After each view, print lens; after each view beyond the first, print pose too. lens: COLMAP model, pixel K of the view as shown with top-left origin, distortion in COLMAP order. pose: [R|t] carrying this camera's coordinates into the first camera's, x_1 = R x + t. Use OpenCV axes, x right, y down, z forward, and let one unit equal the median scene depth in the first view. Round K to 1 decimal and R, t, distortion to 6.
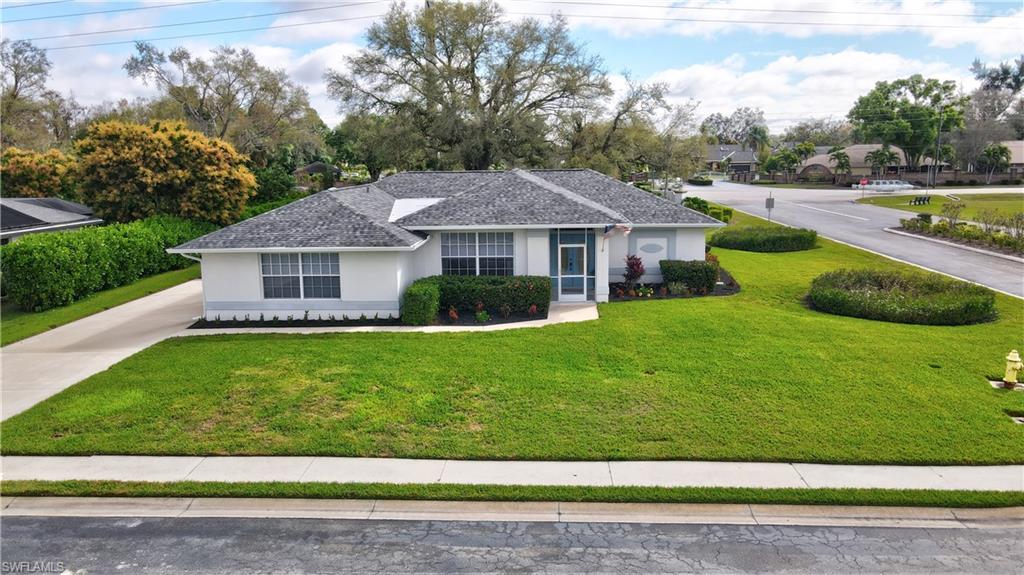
lens RADIAL K [[752.0, 0, 509.6], [0, 752.0, 287.0], [0, 0, 1]] dist [0.005011, 0.024075]
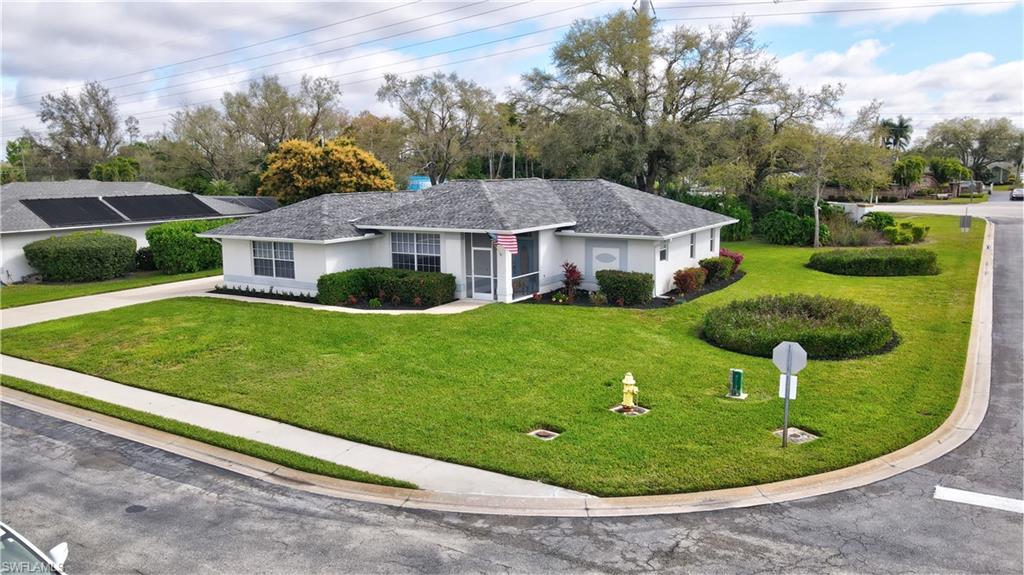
lens RADIAL K [[752.0, 0, 509.6], [0, 752.0, 287.0], [0, 0, 1]] dist [0.005011, 0.024075]
pose [[0.874454, 0.079623, -0.478529, 0.693724], [-0.083136, 0.996442, 0.013878, -0.018954], [0.477931, 0.027647, 0.877962, 0.052735]]
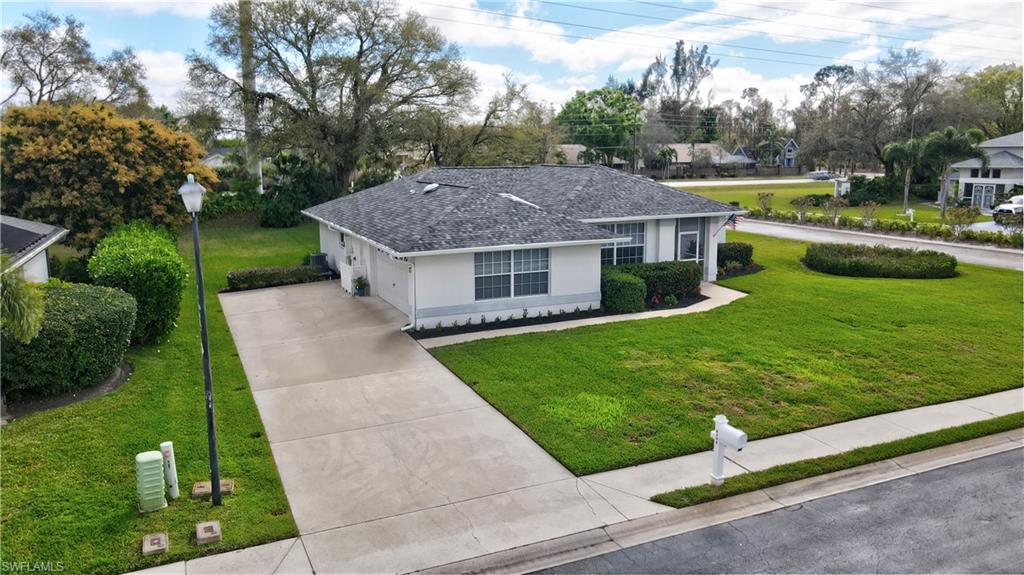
lens RADIAL K [[750.4, 0, 507.5], [0, 750.4, 288.0], [0, 0, 1]] dist [0.010634, 0.010553]
pose [[0.888046, -0.073899, 0.453776, -0.712821], [0.071782, 0.997180, 0.021916, -0.017868], [-0.454116, 0.013111, 0.890846, 0.134731]]
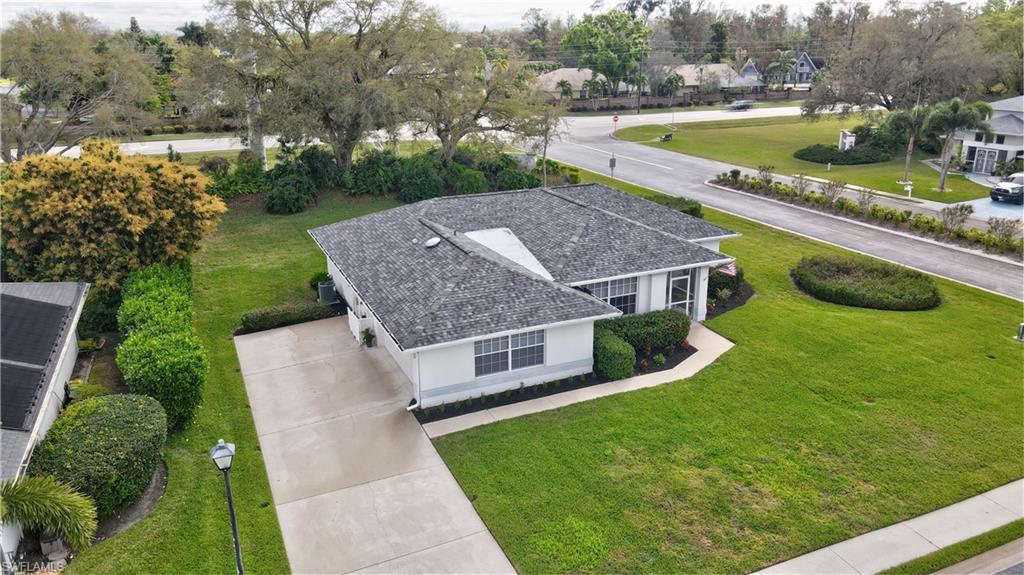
lens RADIAL K [[752.0, 0, 509.6], [0, 752.0, 287.0], [0, 0, 1]] dist [0.005011, 0.024075]
pose [[0.889845, -0.136385, 0.435401, -0.707338], [0.074900, 0.984998, 0.155464, -0.258100], [-0.450073, -0.105727, 0.886711, 0.083441]]
